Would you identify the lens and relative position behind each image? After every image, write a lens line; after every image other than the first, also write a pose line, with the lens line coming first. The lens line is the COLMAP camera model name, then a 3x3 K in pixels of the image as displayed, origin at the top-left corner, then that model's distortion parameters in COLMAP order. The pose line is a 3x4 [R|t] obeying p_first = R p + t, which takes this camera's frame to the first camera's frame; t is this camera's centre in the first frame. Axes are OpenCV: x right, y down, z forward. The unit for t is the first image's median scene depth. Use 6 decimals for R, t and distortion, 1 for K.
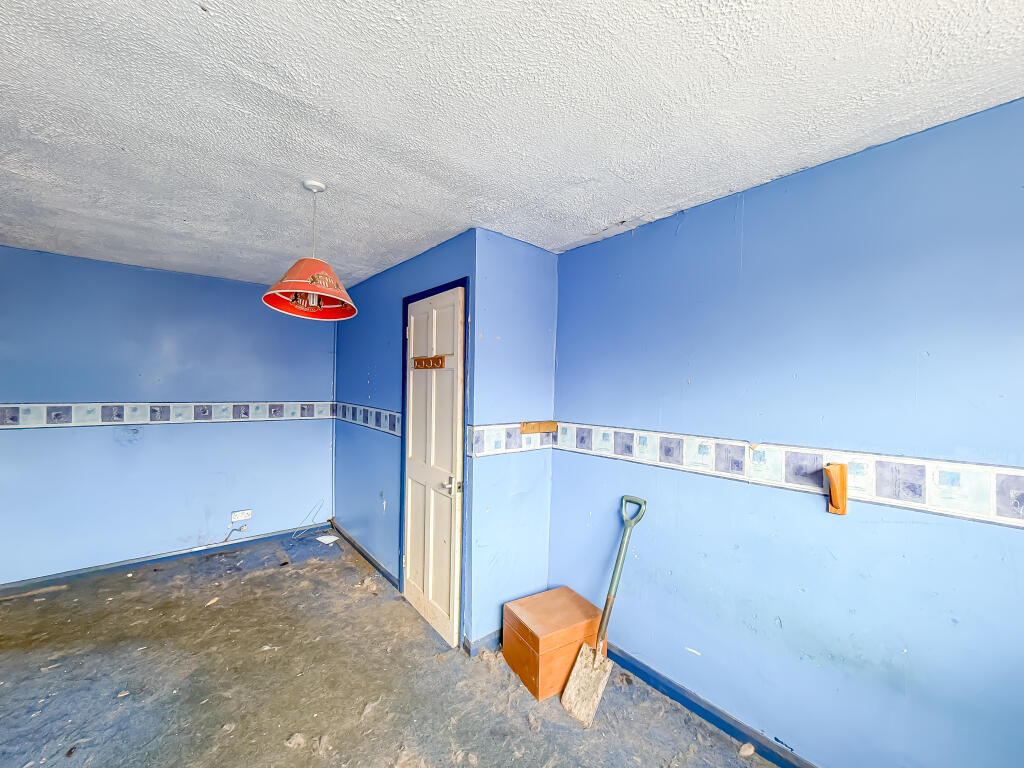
lens RADIAL K [[410.4, 0, 516.5], [0, 410.4, 388.0], [0, 0, 1]] dist [-0.004394, 0.000514]
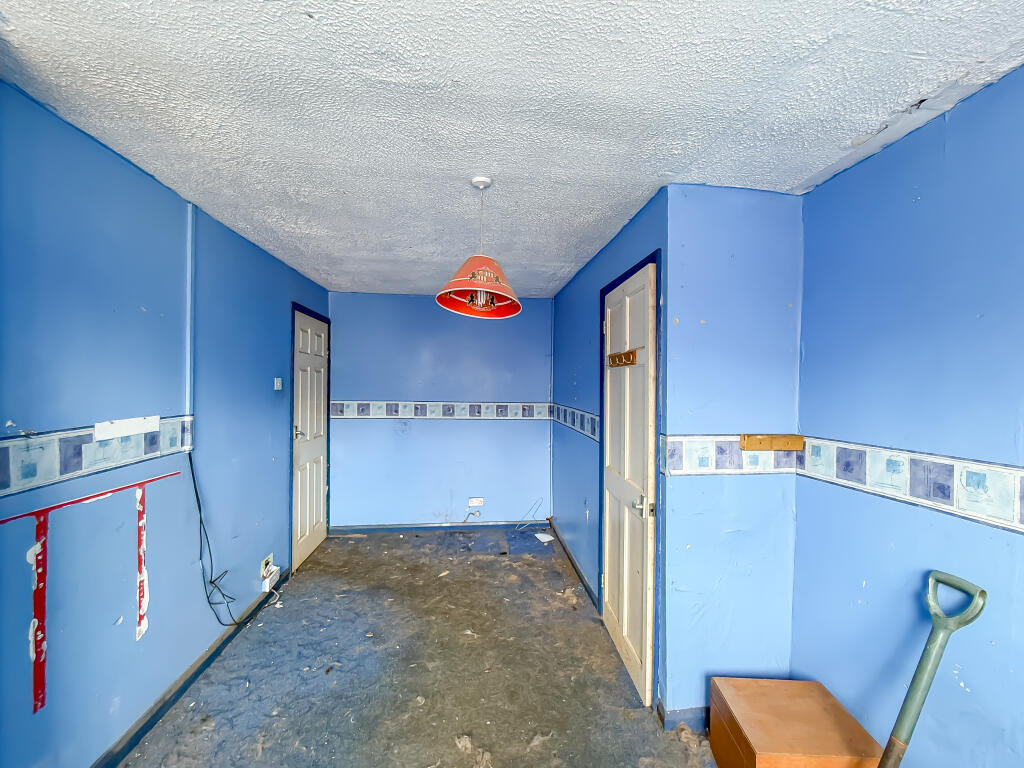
lens RADIAL K [[410.4, 0, 516.1], [0, 410.4, 386.7], [0, 0, 1]] dist [-0.004394, 0.000514]
pose [[0.829858, -0.007124, -0.557929, 0.091994], [0.000669, 0.999930, -0.011773, 0.007311], [0.557974, 0.009397, 0.829805, 0.175322]]
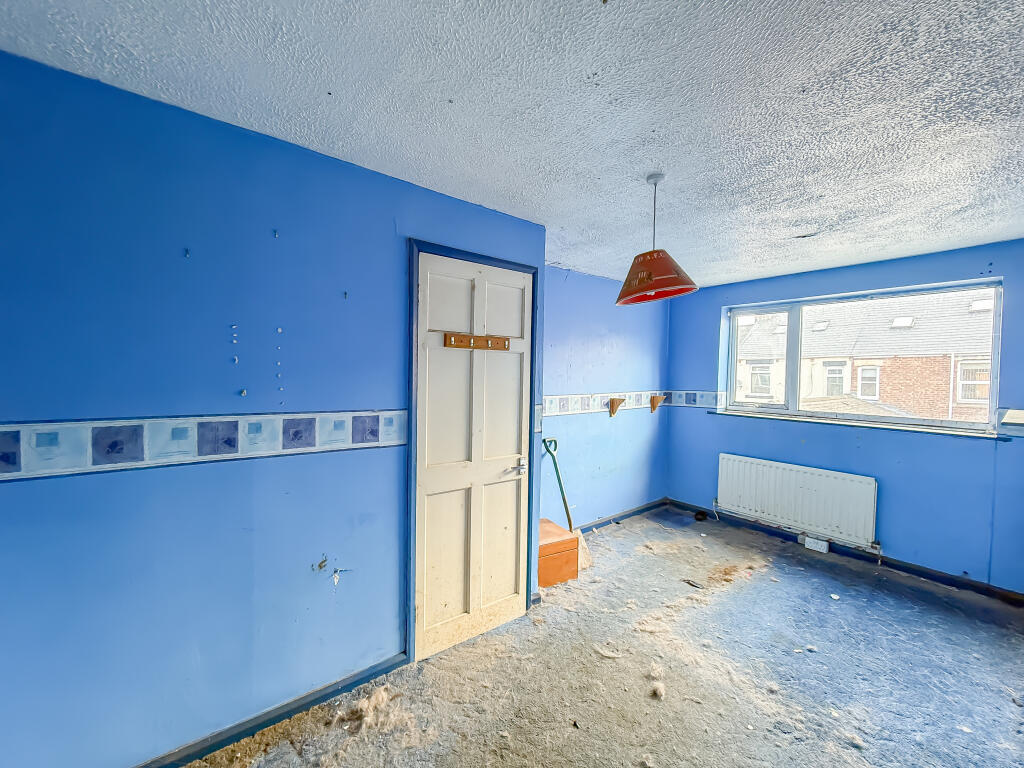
lens RADIAL K [[410.4, 0, 513.0], [0, 410.4, 380.1], [0, 0, 1]] dist [-0.004394, 0.000514]
pose [[0.036022, -0.039017, 0.998589, -1.190325], [-0.008683, 0.999188, 0.039354, -0.016879], [-0.999313, -0.010088, 0.035654, 1.000605]]
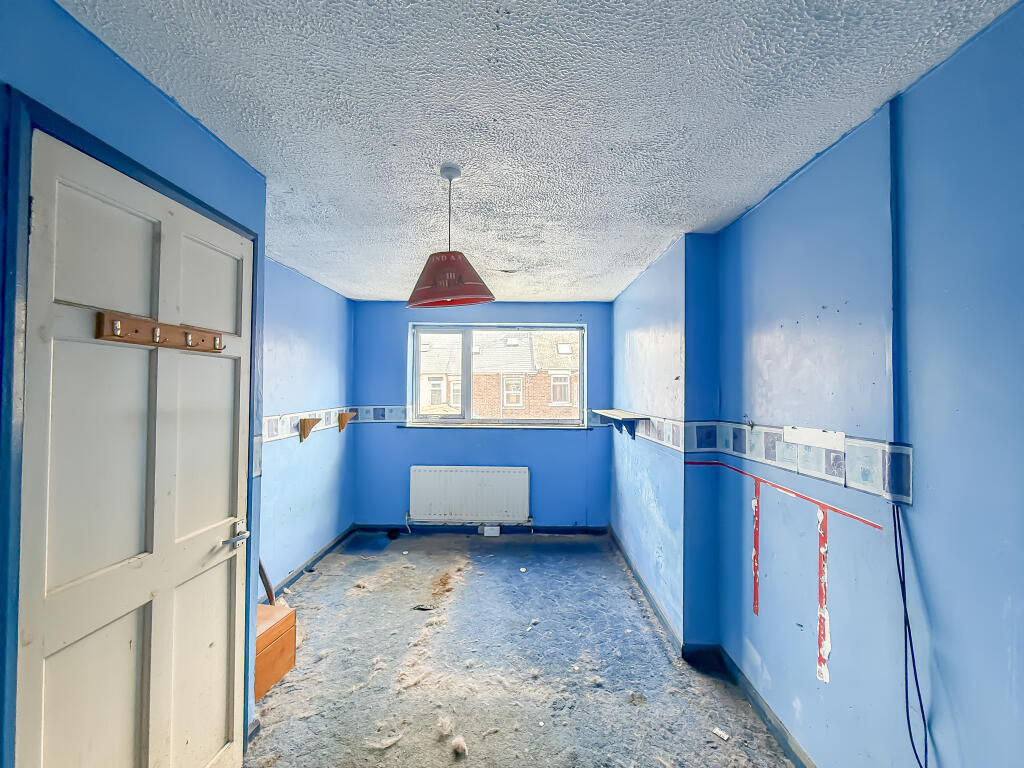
lens RADIAL K [[410.4, 0, 514.3], [0, 410.4, 381.6], [0, 0, 1]] dist [-0.004394, 0.000514]
pose [[-0.750554, -0.011009, 0.660717, -0.933473], [-0.017421, 0.999843, -0.003130, -0.012482], [-0.660579, -0.013860, -0.750628, 1.217800]]
